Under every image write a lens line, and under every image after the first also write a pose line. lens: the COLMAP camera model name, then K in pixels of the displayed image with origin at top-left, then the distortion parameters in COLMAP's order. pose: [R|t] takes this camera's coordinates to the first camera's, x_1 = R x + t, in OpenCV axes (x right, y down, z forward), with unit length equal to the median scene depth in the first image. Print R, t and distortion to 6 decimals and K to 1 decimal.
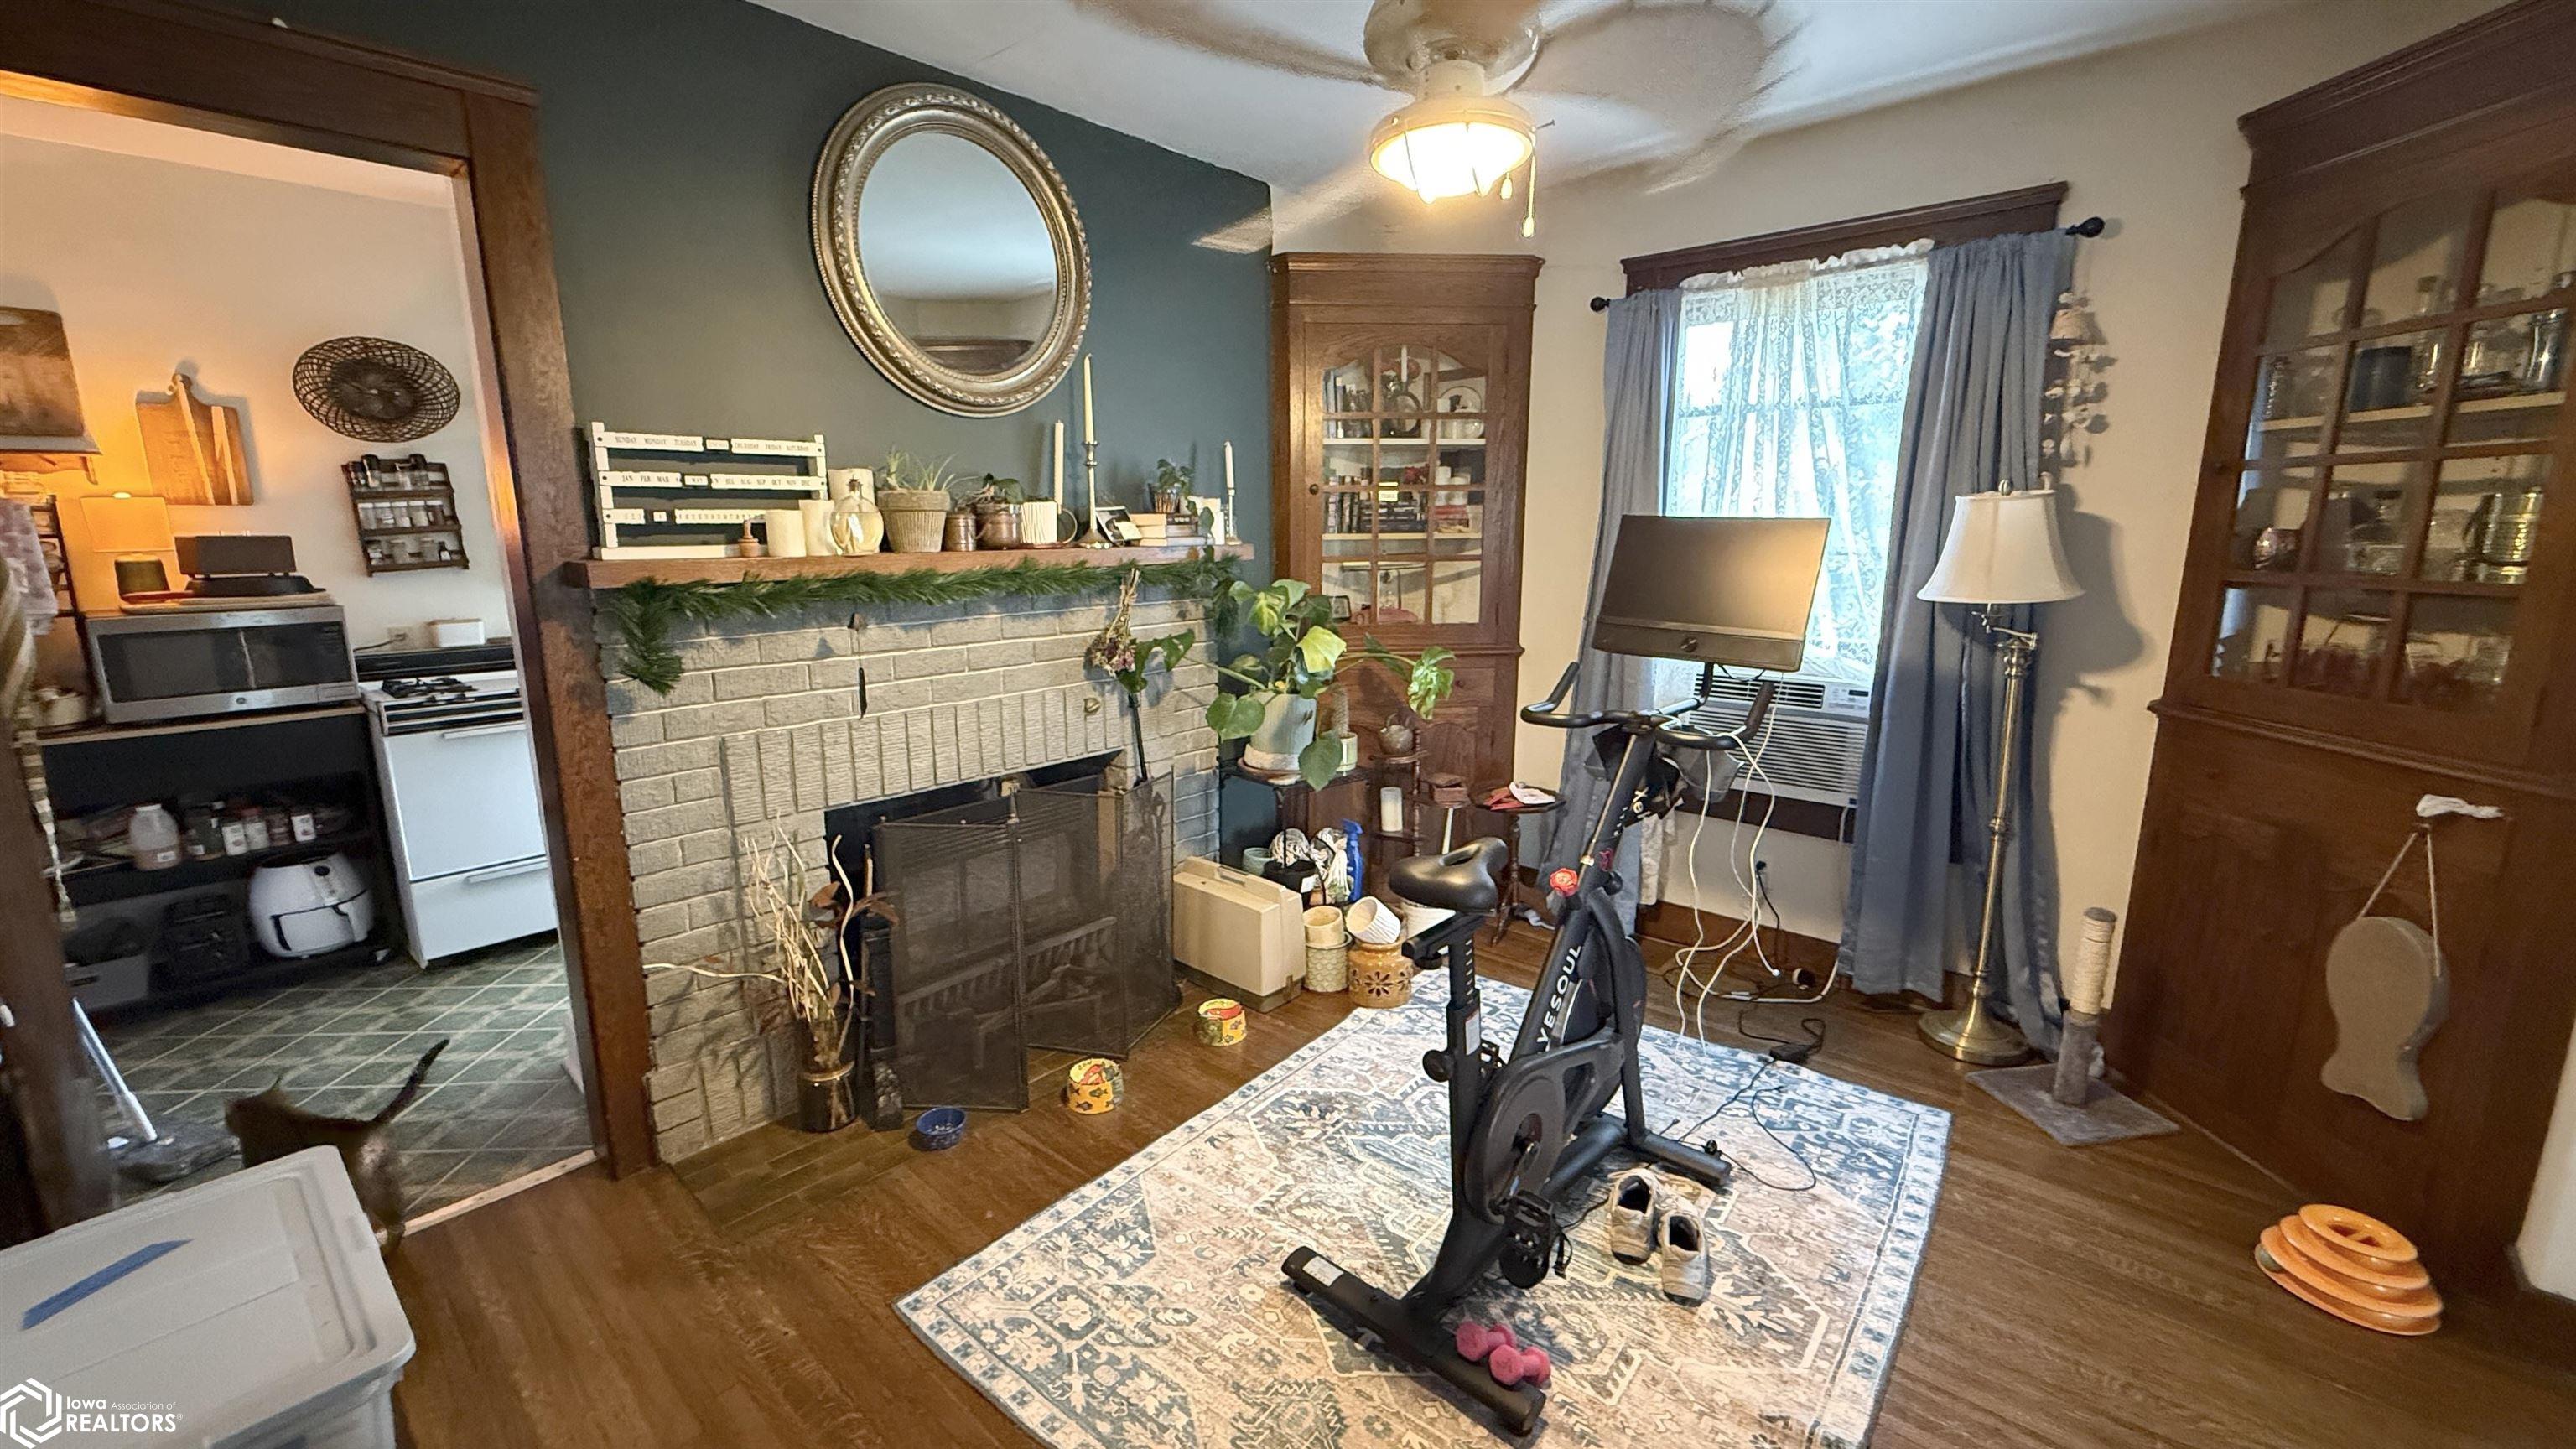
lens RADIAL K [[1036.7, 0, 1283.2], [0, 1036.7, 720.2], [0, 0, 1]] dist [-0.002187, 0.000669]
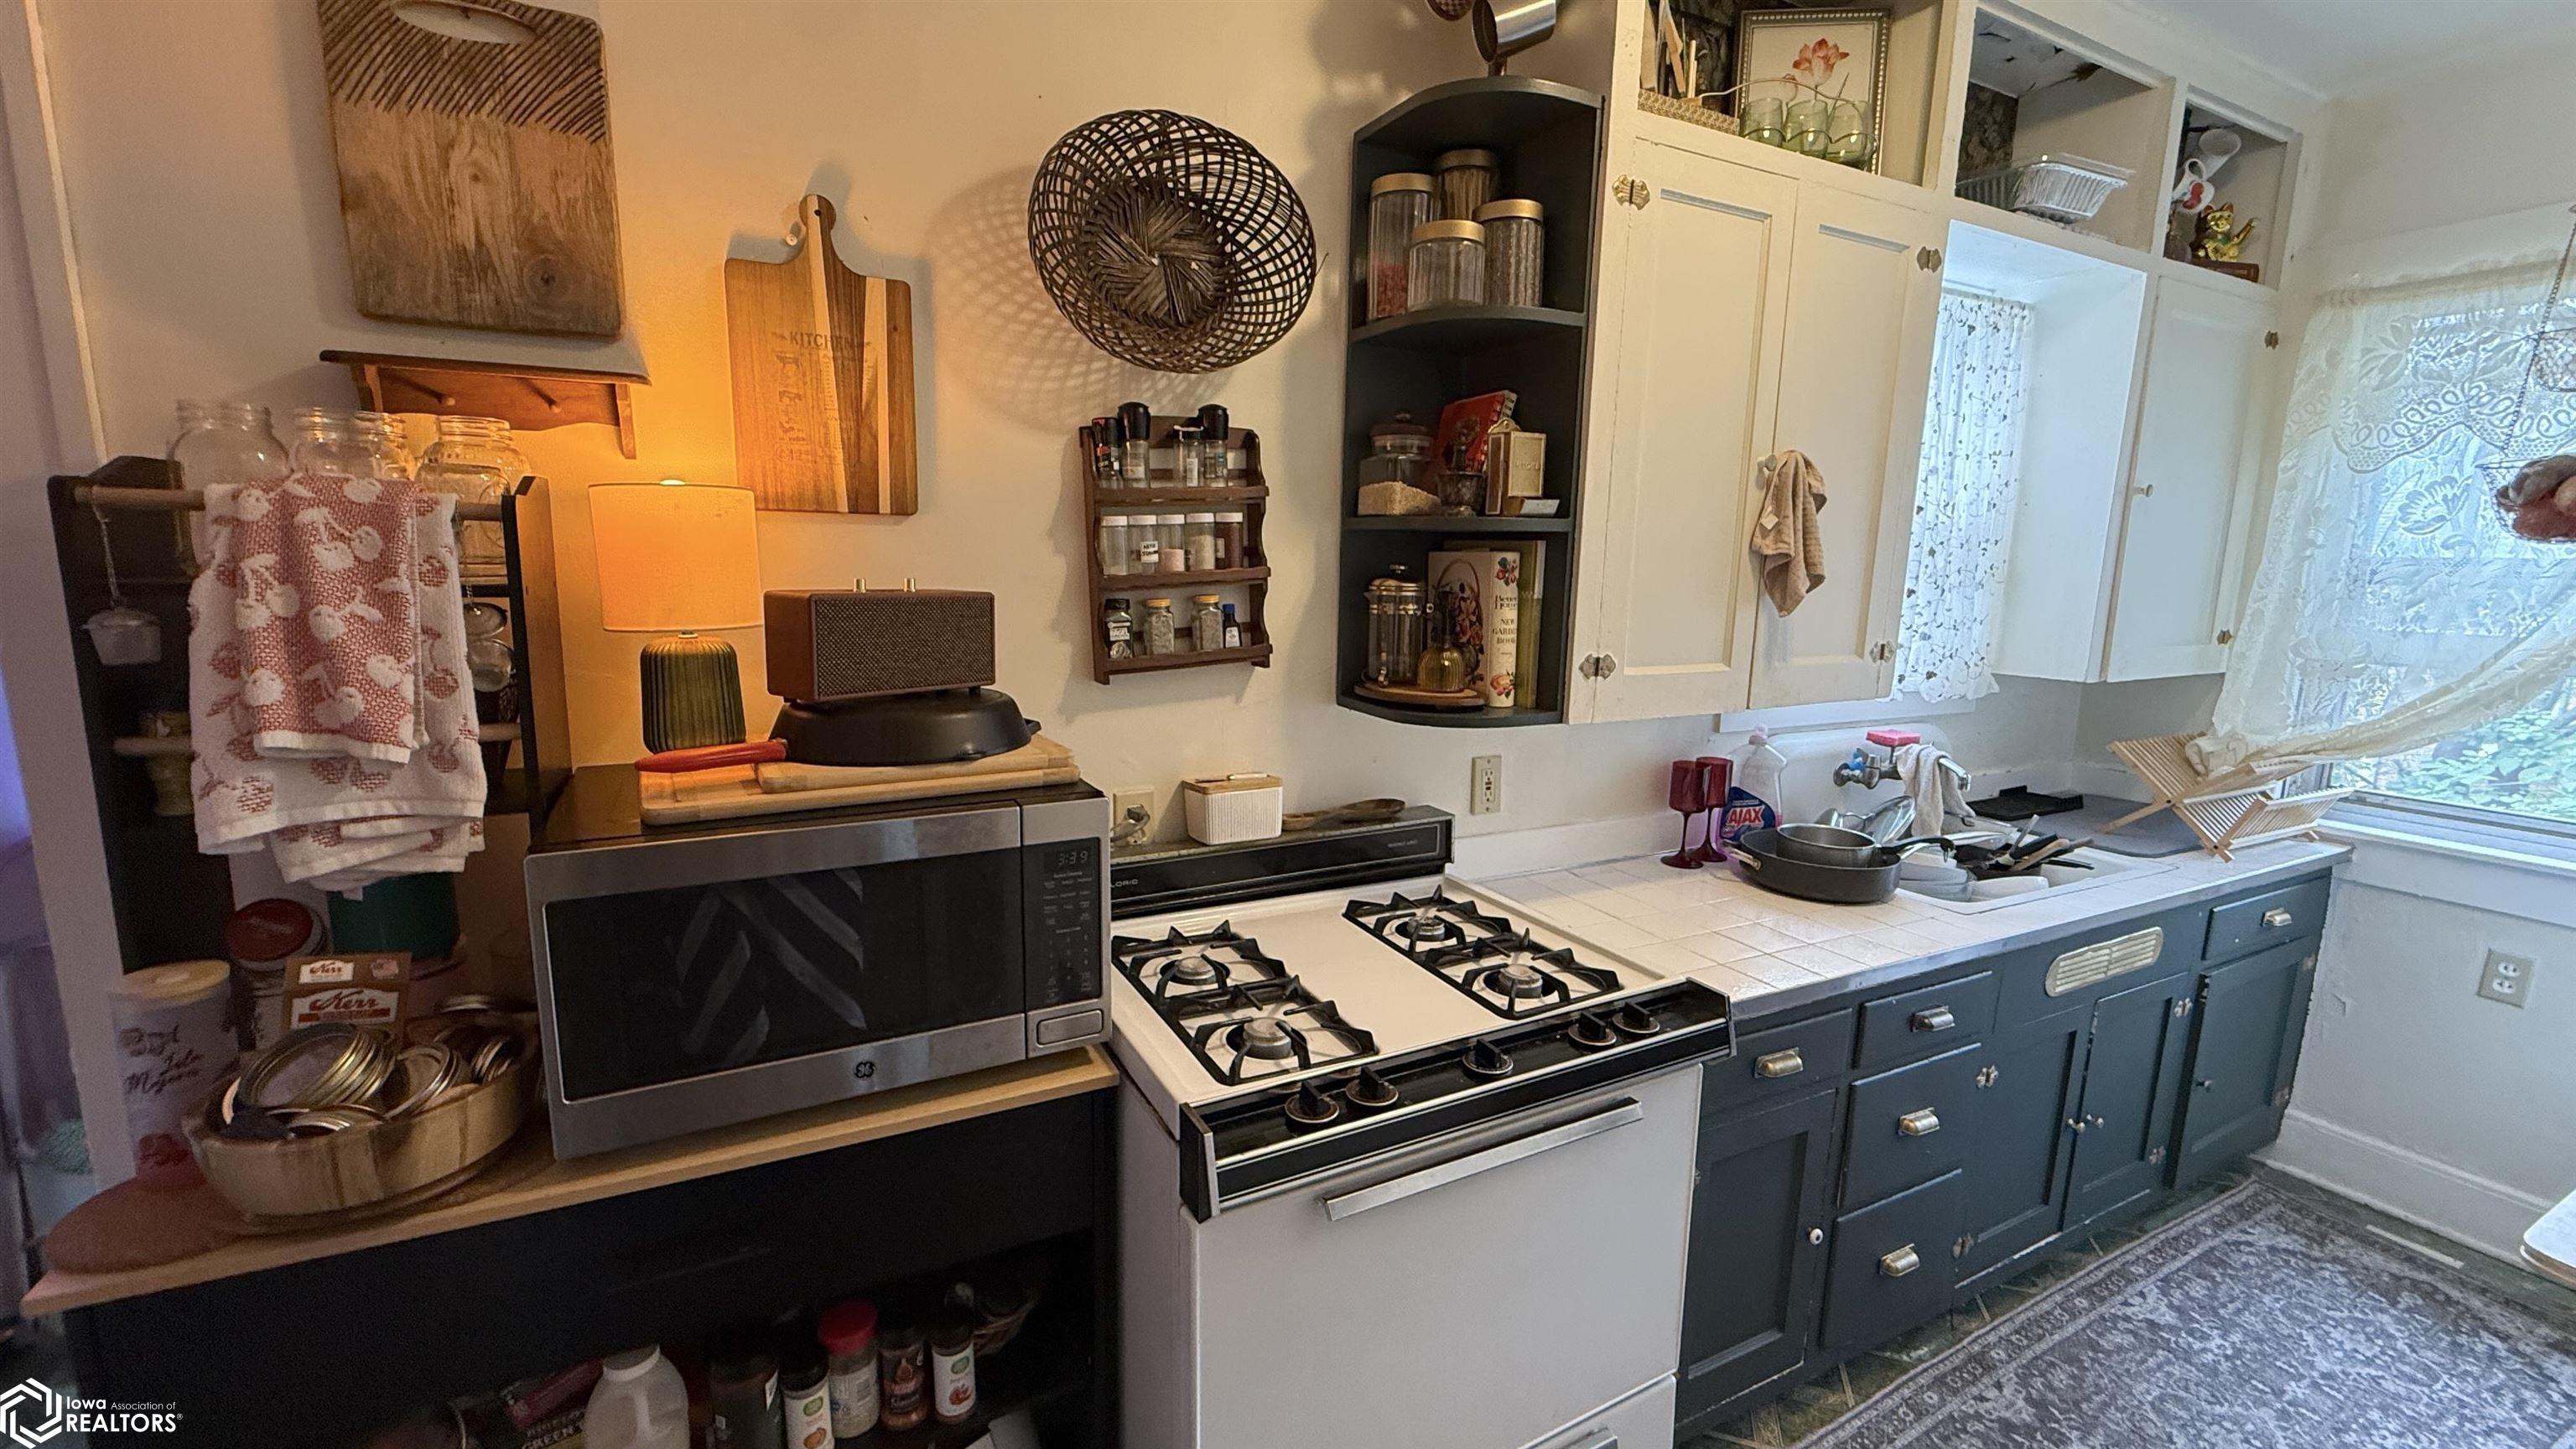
lens RADIAL K [[1036.7, 0, 1284.2], [0, 1036.7, 723.0], [0, 0, 1]] dist [-0.002187, 0.000669]
pose [[0.934258, 0.081981, -0.347046, -0.716317], [-0.092157, 0.995661, -0.012889, -0.134629], [0.344484, 0.044024, 0.937759, 0.672635]]
